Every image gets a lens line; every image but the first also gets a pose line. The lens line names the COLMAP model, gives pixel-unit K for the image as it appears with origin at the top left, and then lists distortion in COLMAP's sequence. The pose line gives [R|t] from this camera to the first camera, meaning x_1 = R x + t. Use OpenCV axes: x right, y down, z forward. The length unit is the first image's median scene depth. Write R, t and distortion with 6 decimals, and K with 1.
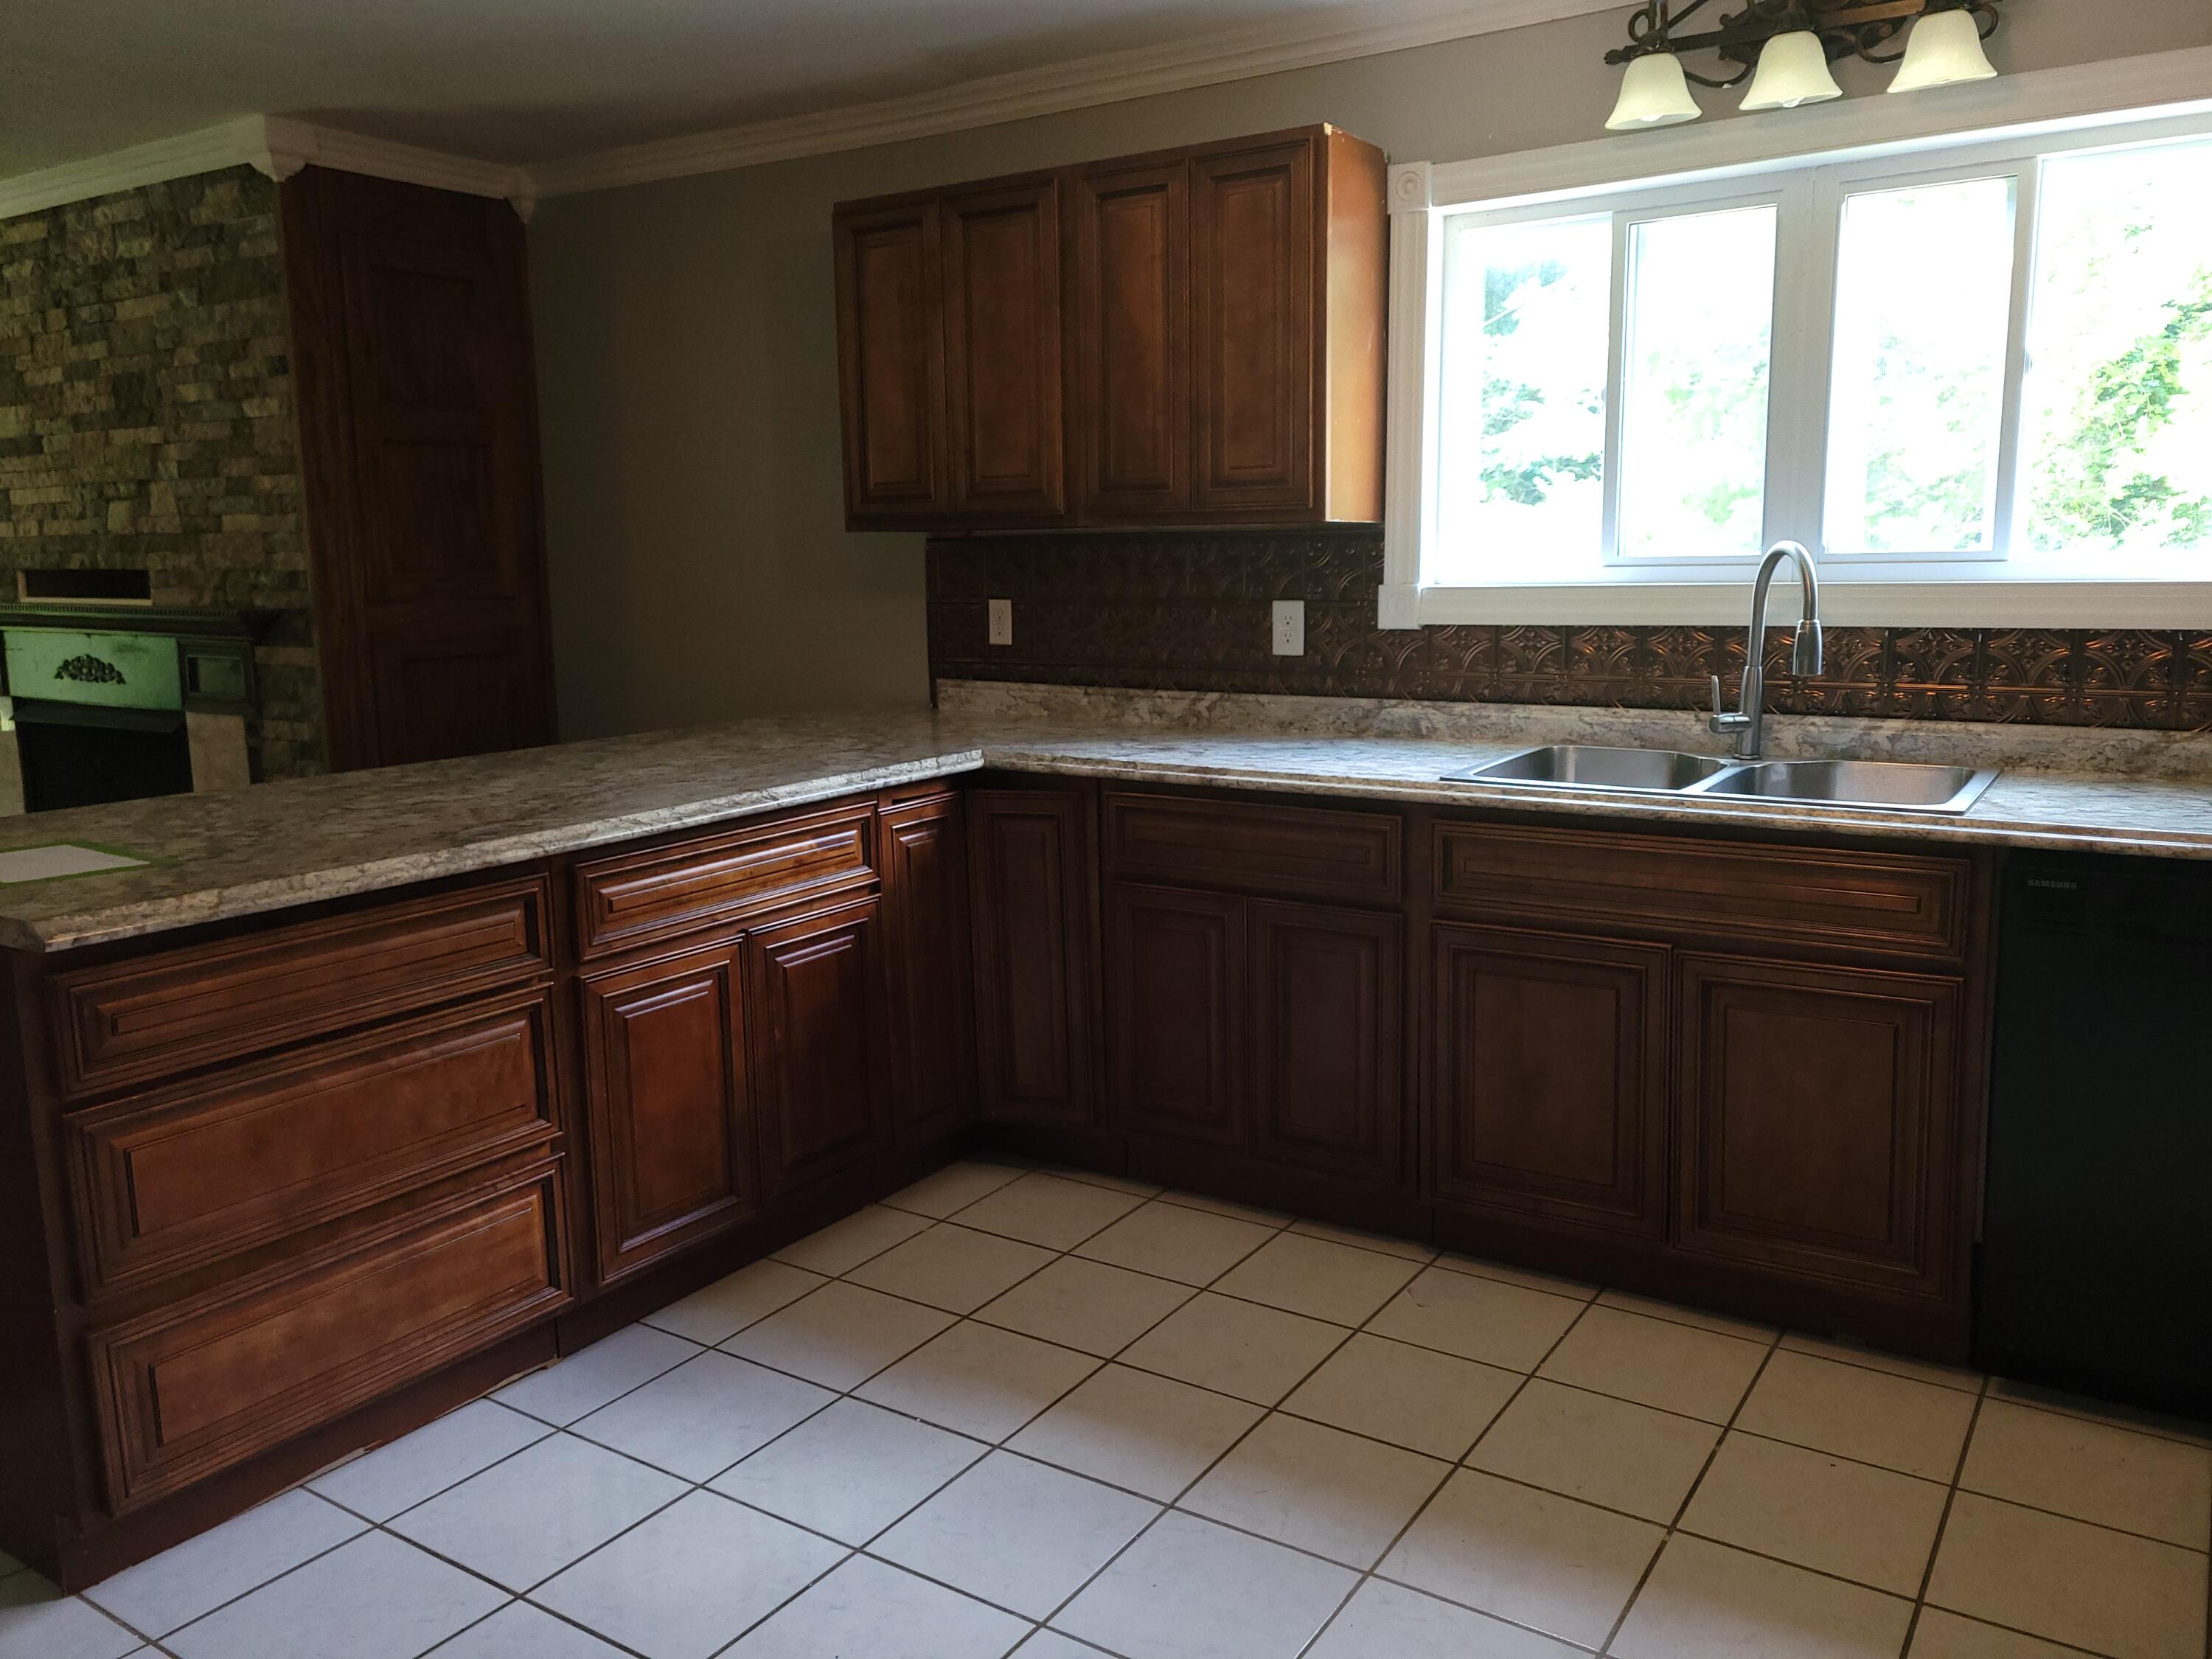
lens RADIAL K [[1704.5, 0, 1117.7], [0, 1704.5, 812.4], [0, 0, 1]] dist [0.053021, -0.044942]
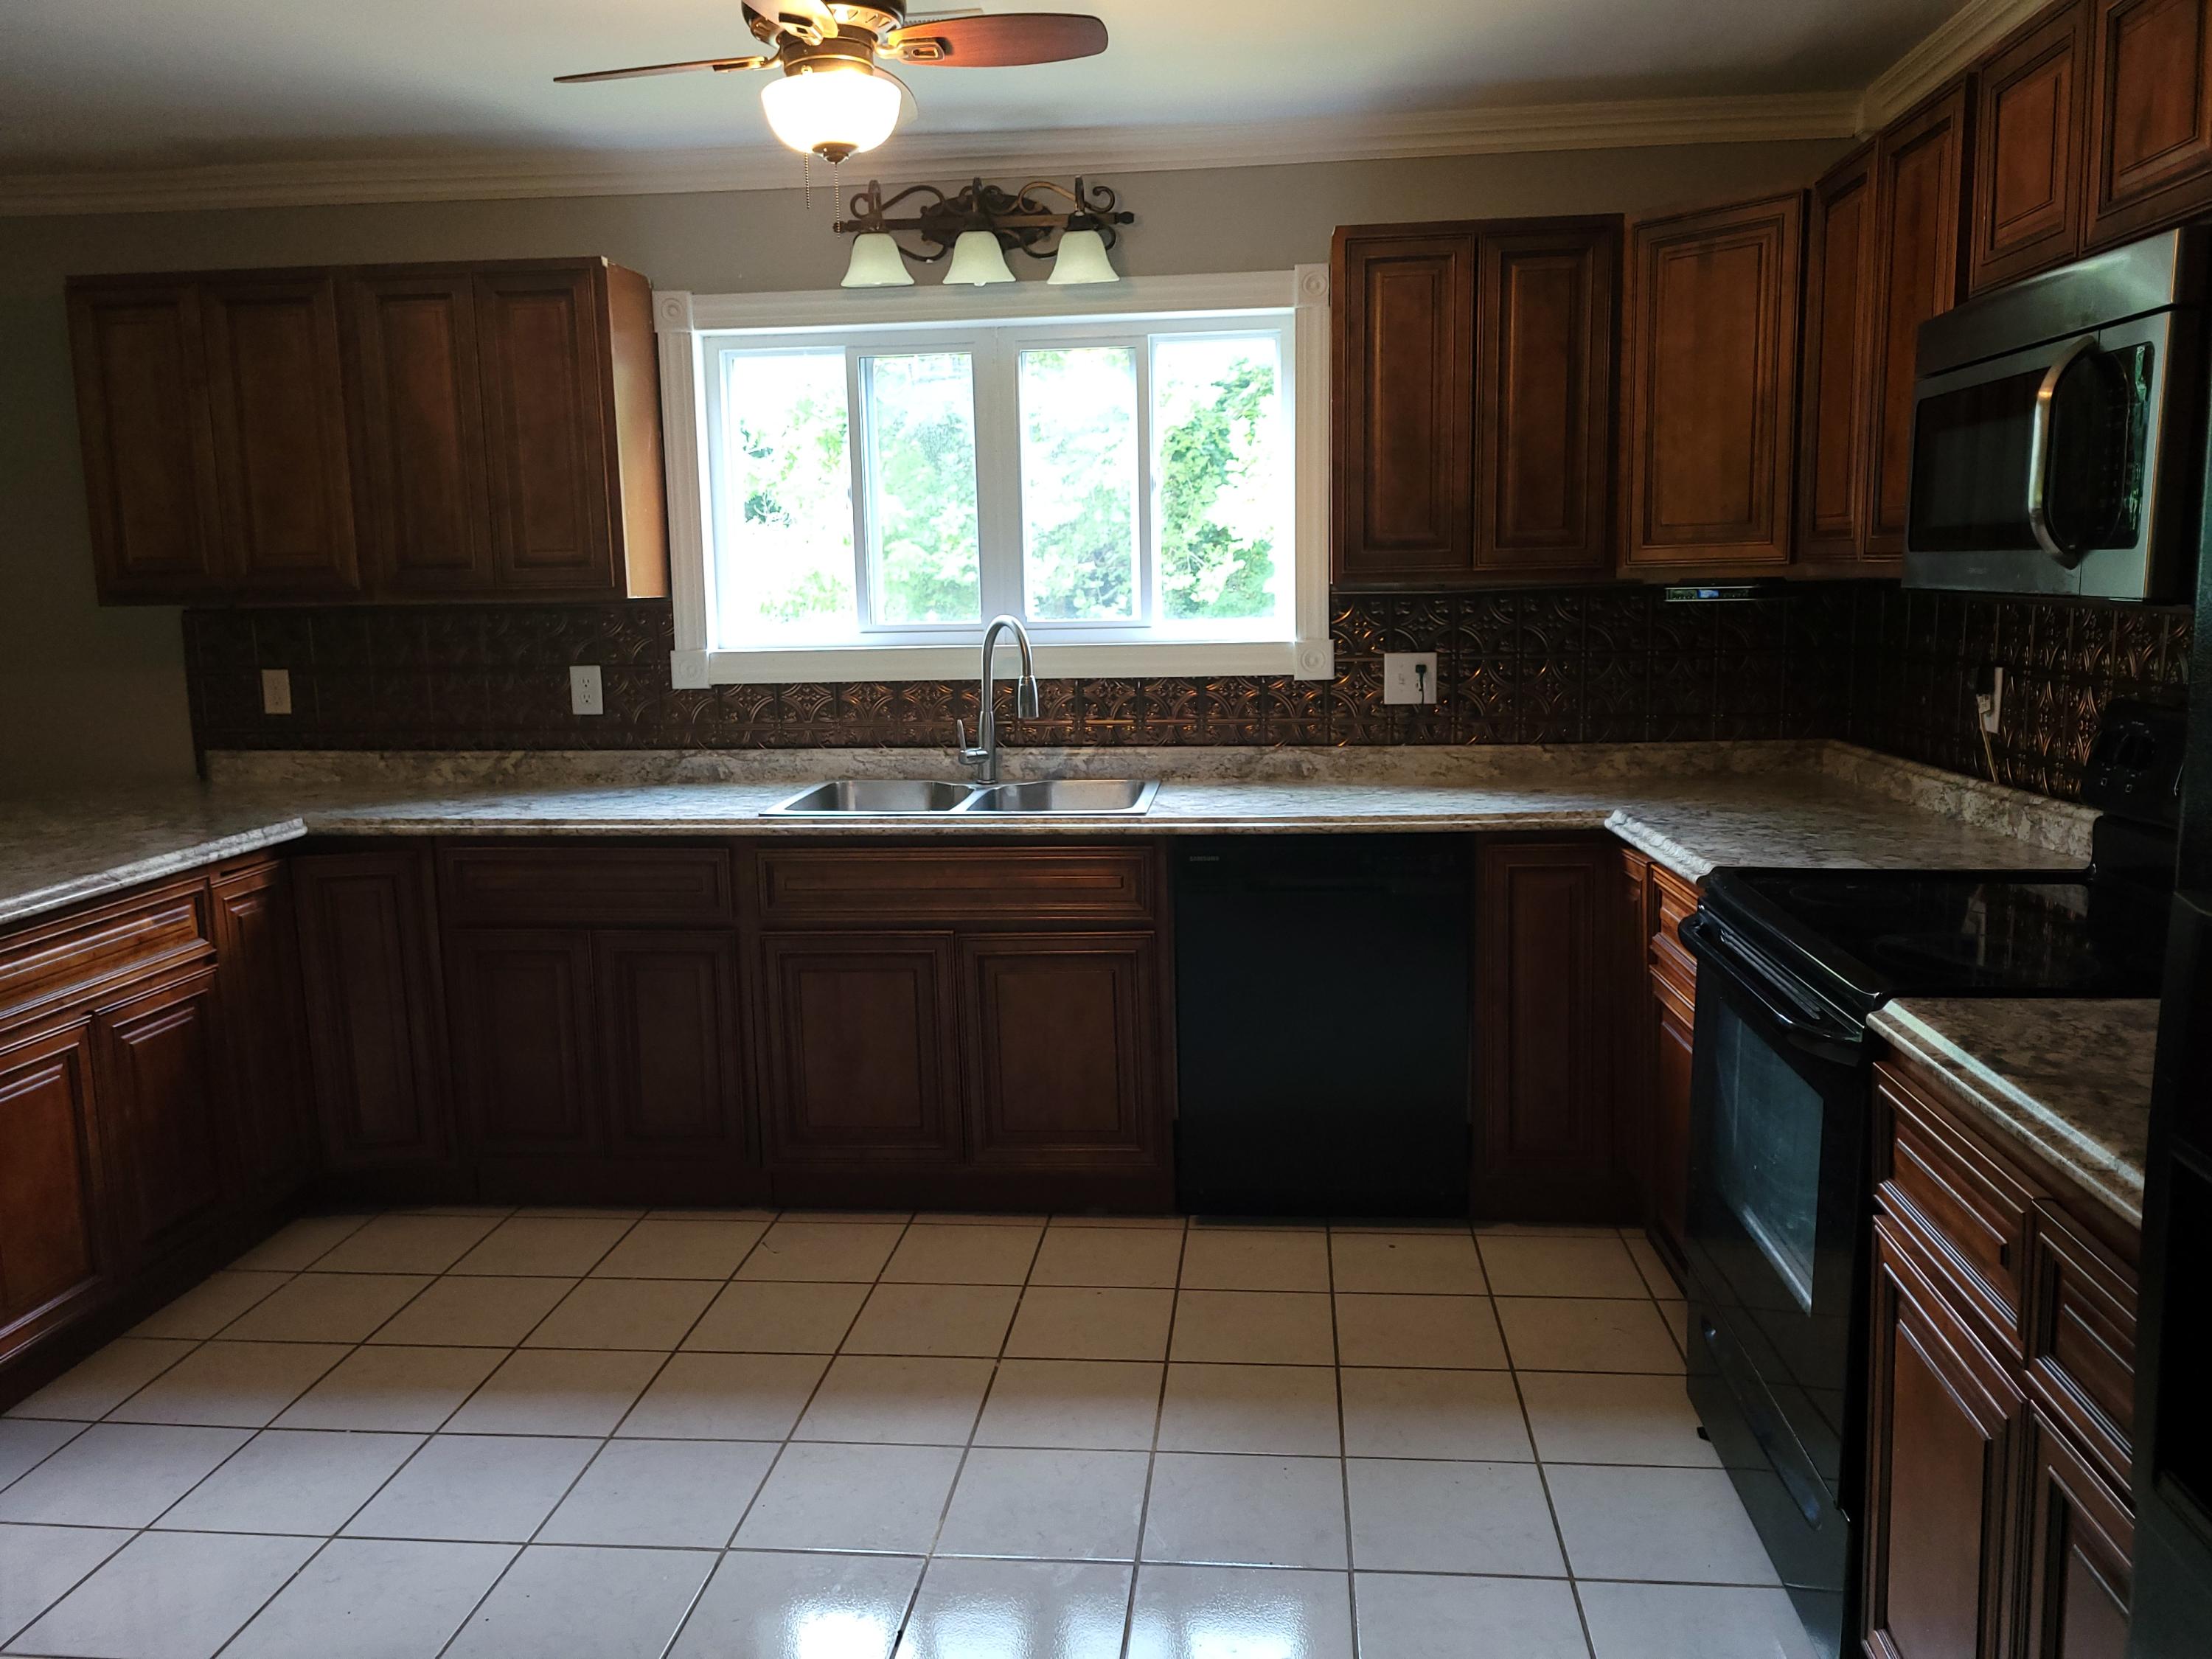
lens RADIAL K [[1704.5, 0, 1117.7], [0, 1704.5, 812.4], [0, 0, 1]] dist [0.053021, -0.044942]
pose [[0.888933, -0.068422, 0.452898, -0.123696], [0.077265, 0.997010, -0.001028, -0.000654], [-0.451473, 0.035907, 0.891562, -0.178339]]
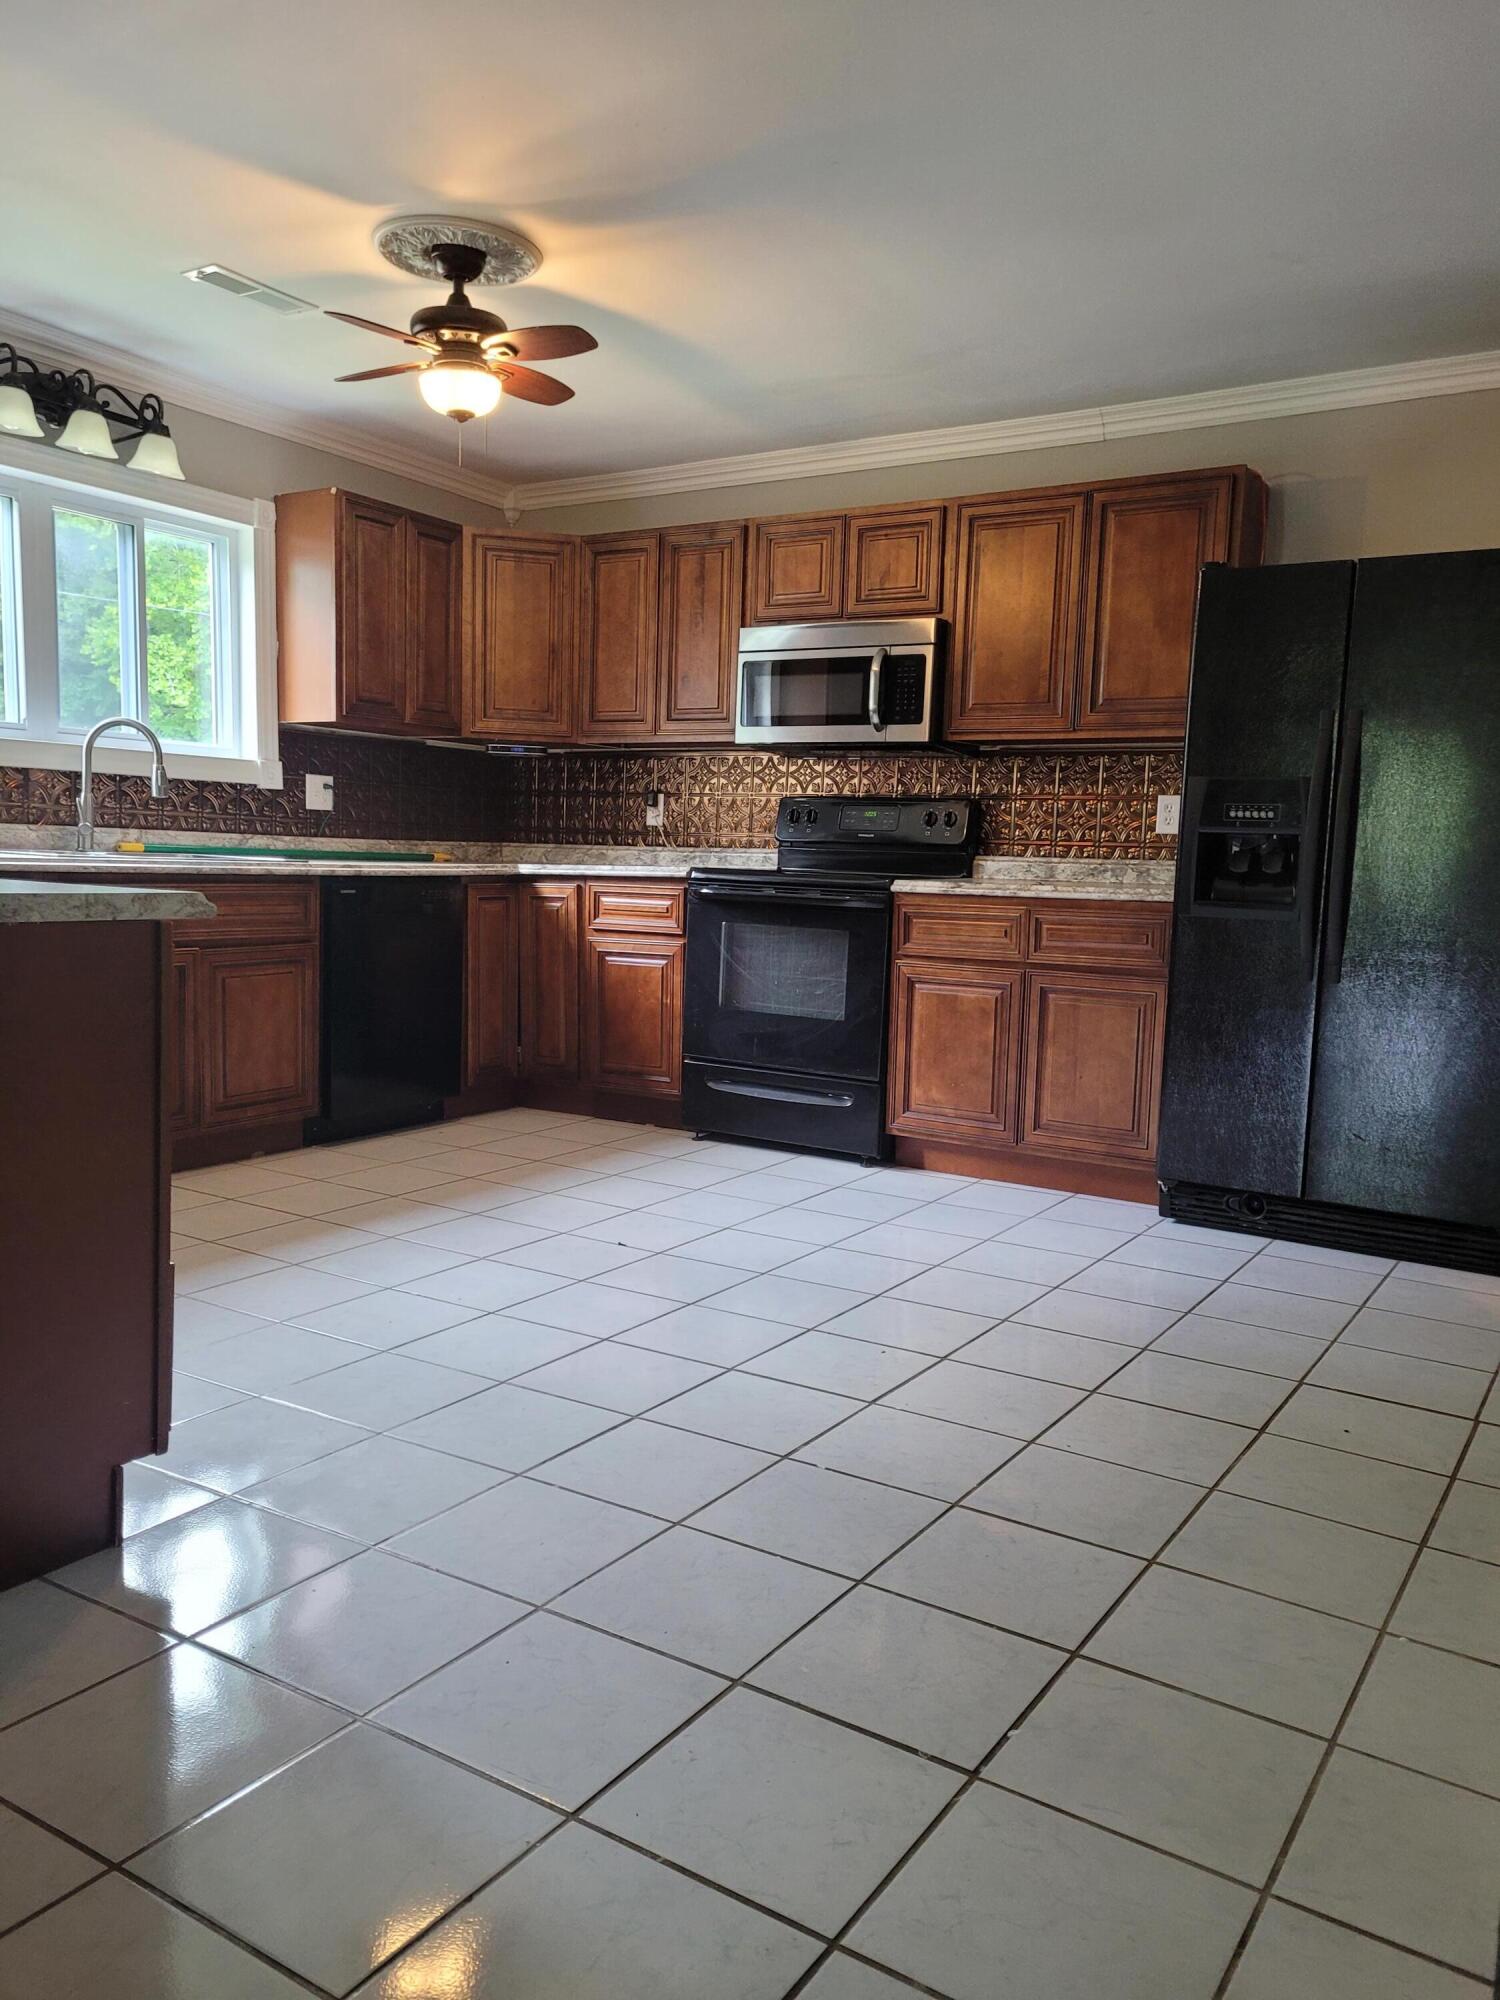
lens RADIAL K [[1518.5, 0, 750.0], [0, 1518.5, 1000.0], [0, 0, 1]] dist [0.055886, -0.070971]
pose [[-0.011744, -0.085585, 0.996262, -1.073628], [0.121648, 0.988808, 0.086378, 0.056792], [-0.992504, 0.122207, -0.001201, 0.400292]]
